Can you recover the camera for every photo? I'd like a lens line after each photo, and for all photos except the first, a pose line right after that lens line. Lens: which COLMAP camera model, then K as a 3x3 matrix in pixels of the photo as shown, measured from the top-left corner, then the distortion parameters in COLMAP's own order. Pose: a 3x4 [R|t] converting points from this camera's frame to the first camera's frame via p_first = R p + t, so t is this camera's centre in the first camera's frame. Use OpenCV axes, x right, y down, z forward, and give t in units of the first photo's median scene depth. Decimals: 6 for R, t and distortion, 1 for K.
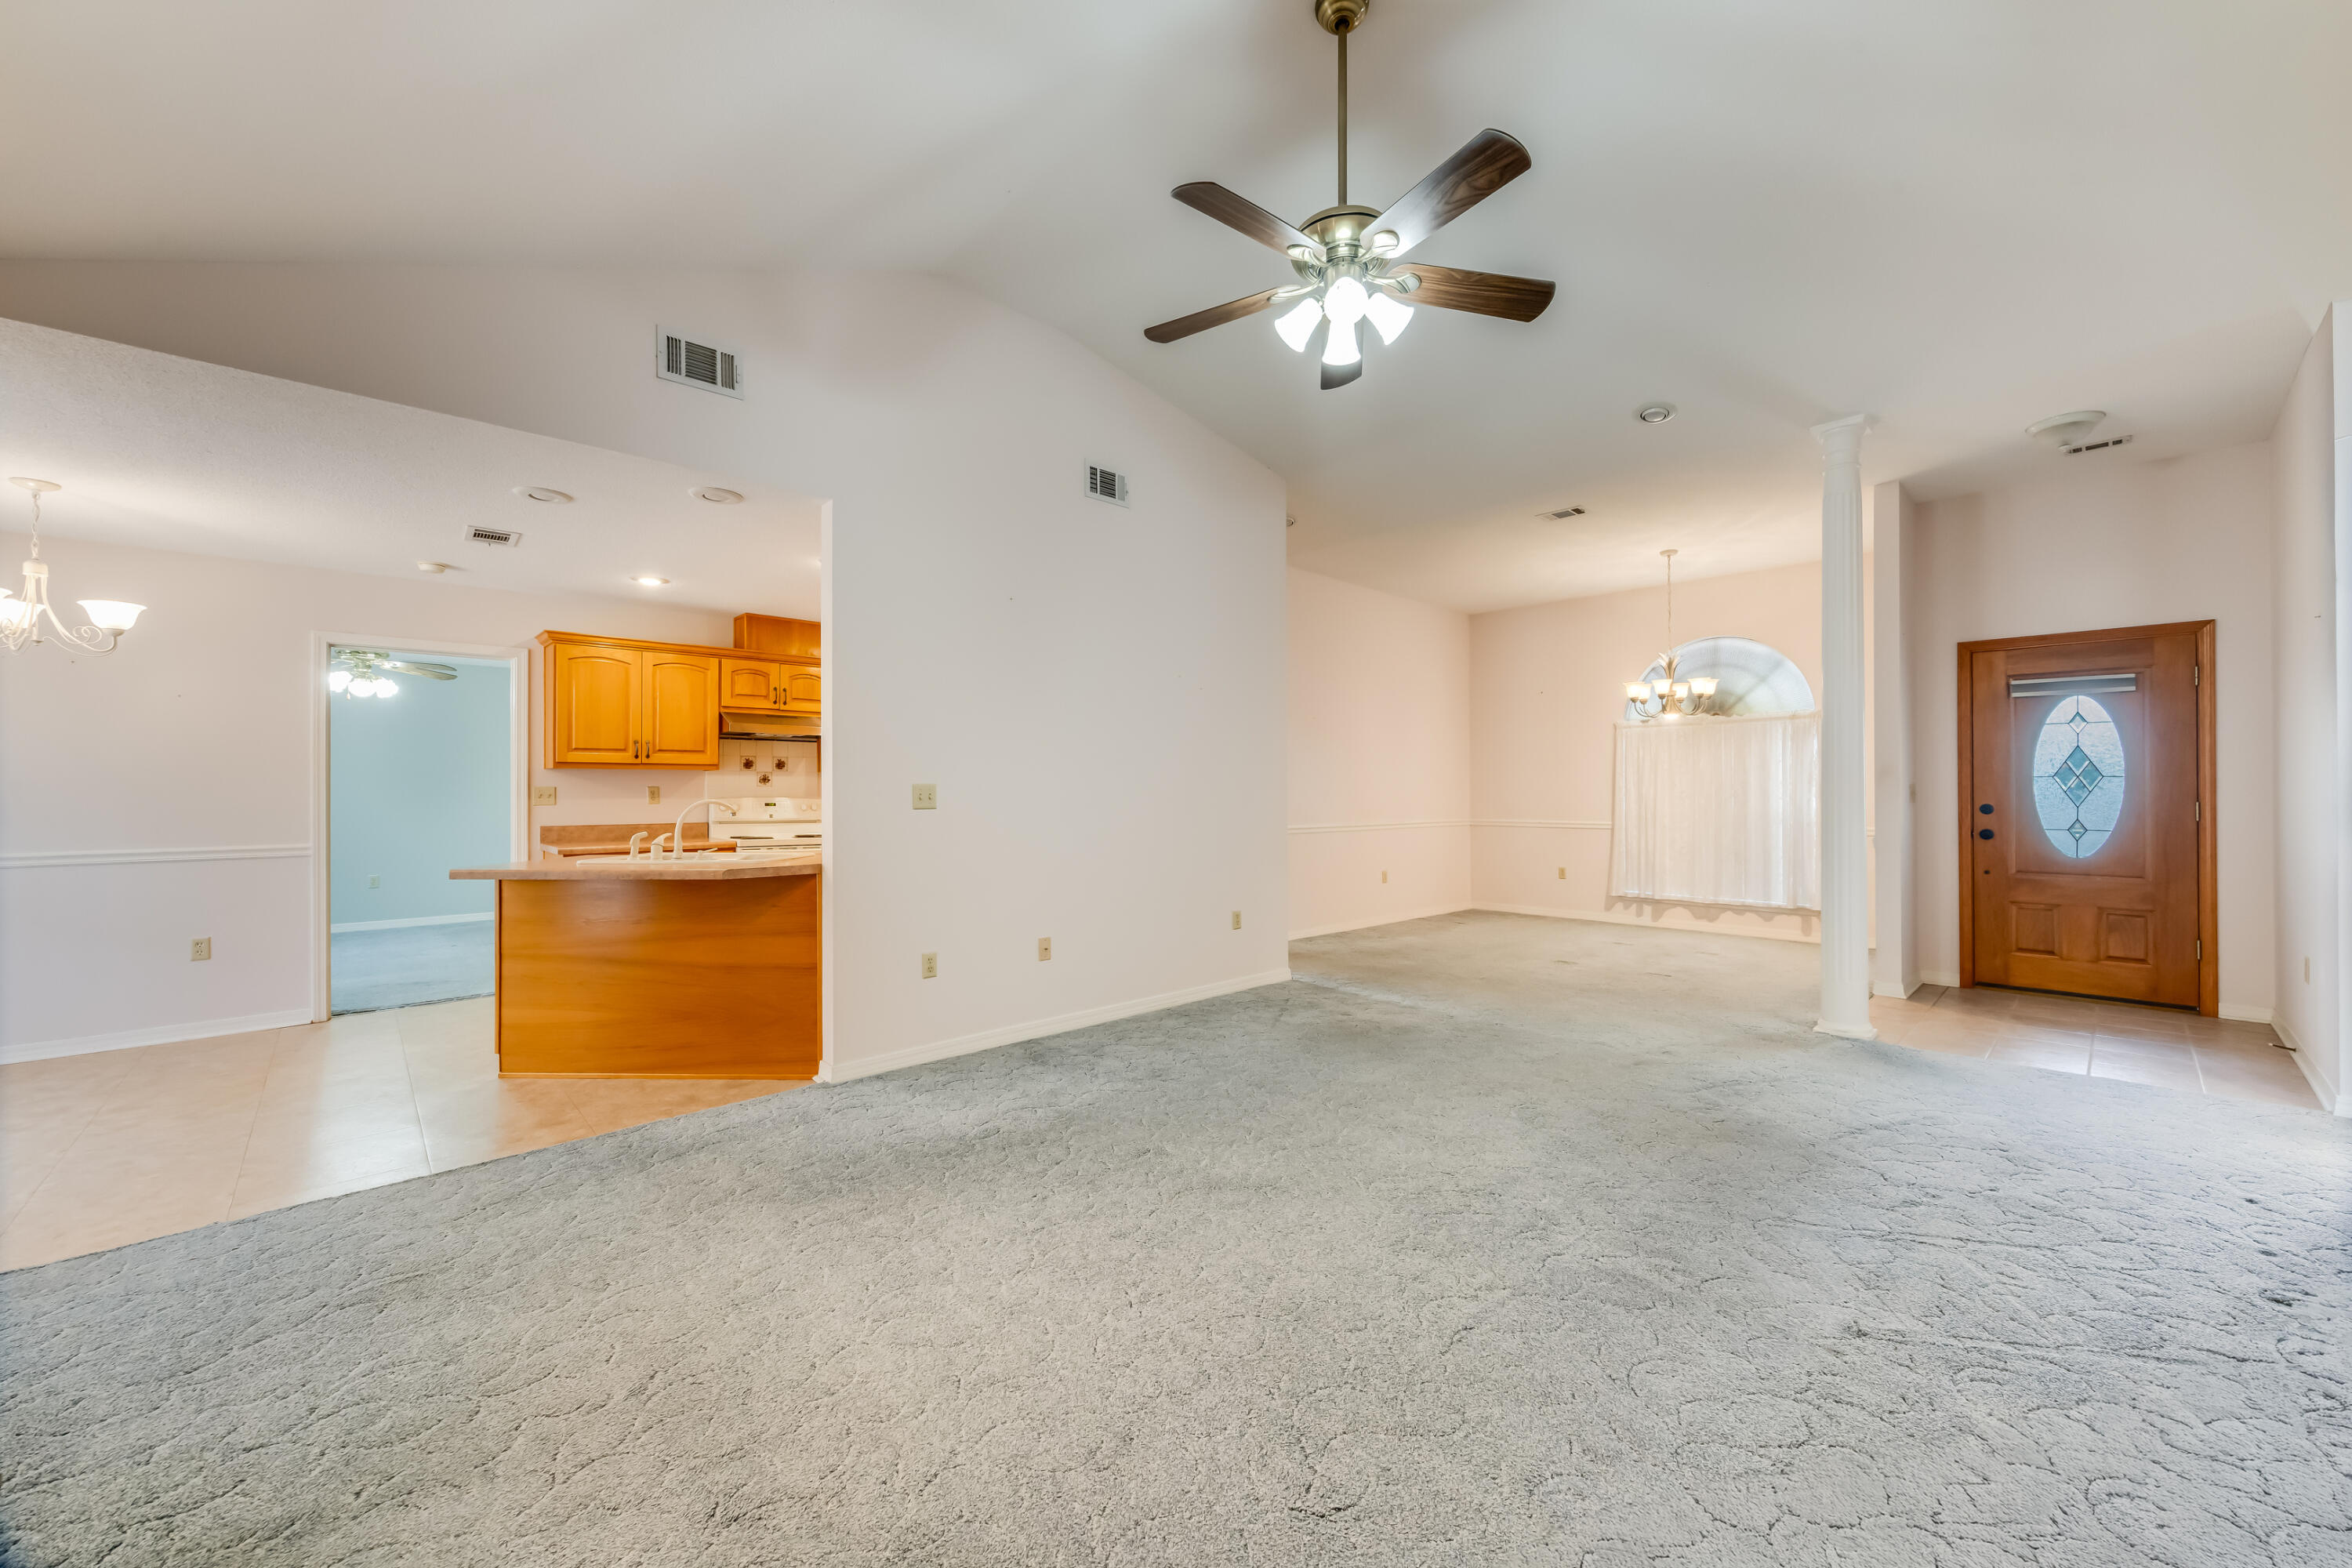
lens RADIAL K [[1027.0, 0, 1181.2], [0, 1027.0, 774.8], [0, 0, 1]] dist [-0.000396, -0.000090]
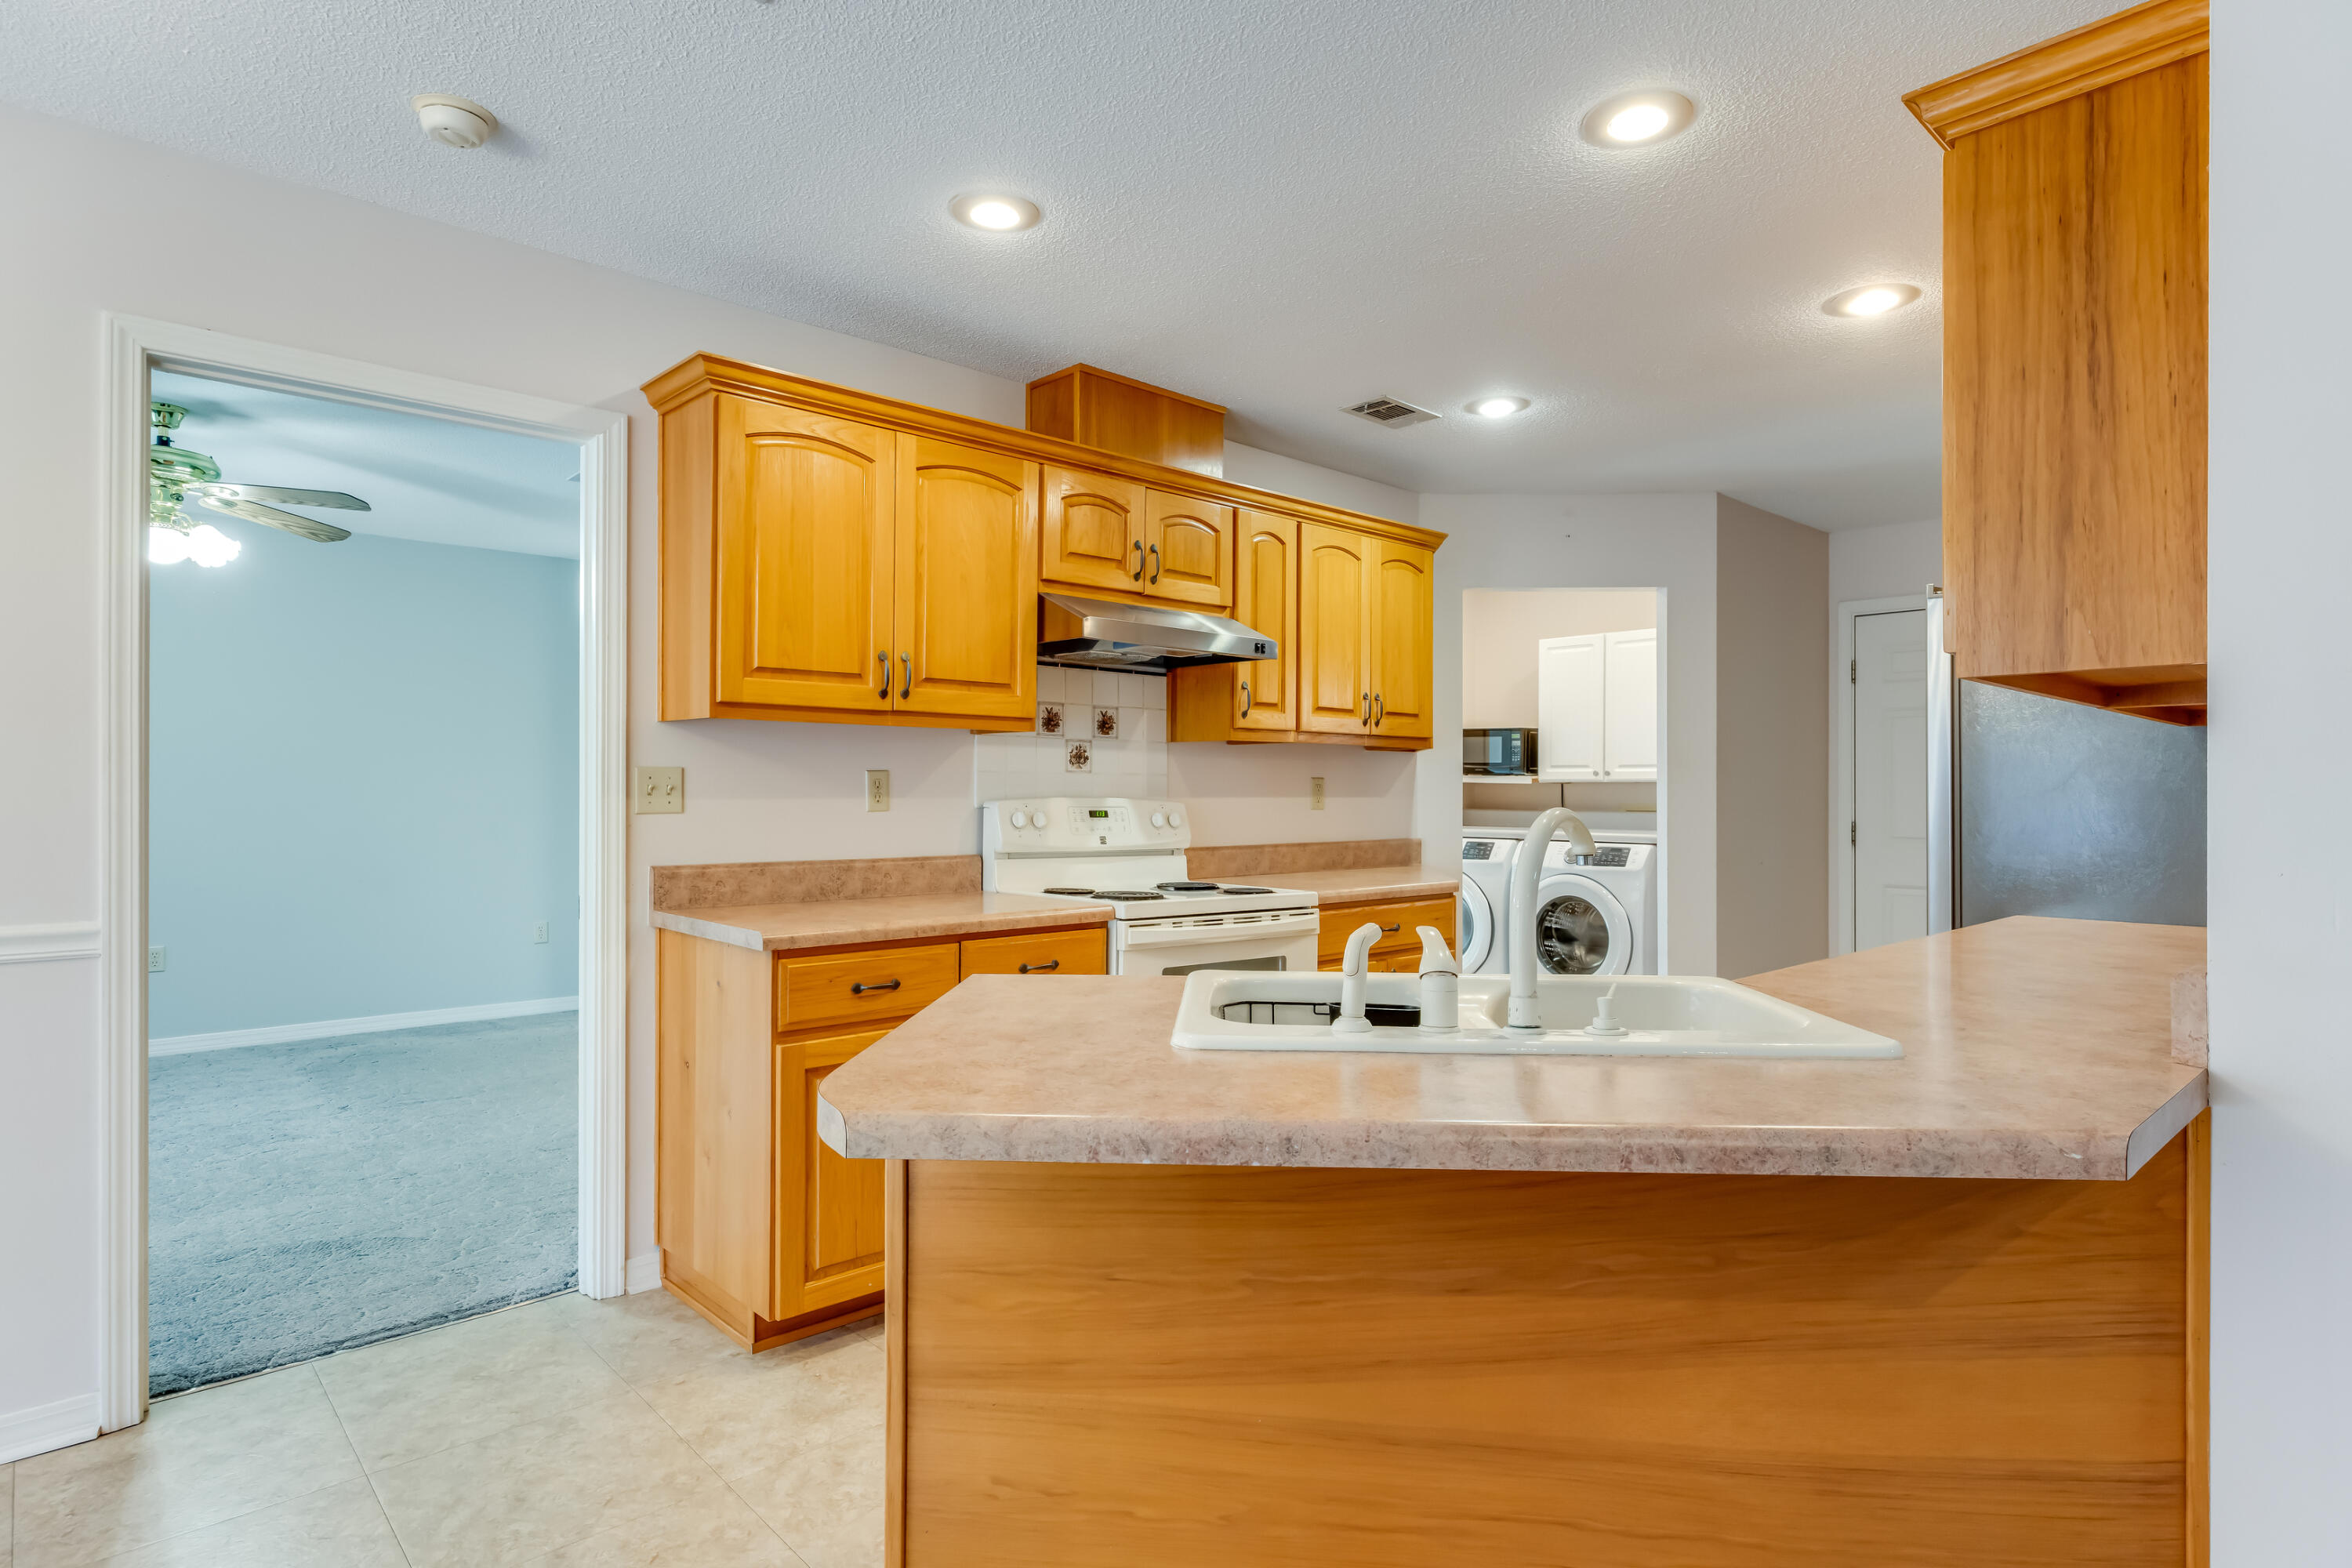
lens RADIAL K [[1351.6, 0, 1108.4], [0, 1351.6, 783.3], [0, 0, 1]] dist [0.001864, -0.000325]
pose [[0.999963, 0.008220, -0.002688, -0.432716], [-0.008187, 0.999895, 0.011965, 0.009882], [0.002786, -0.011943, 0.999925, 0.464299]]
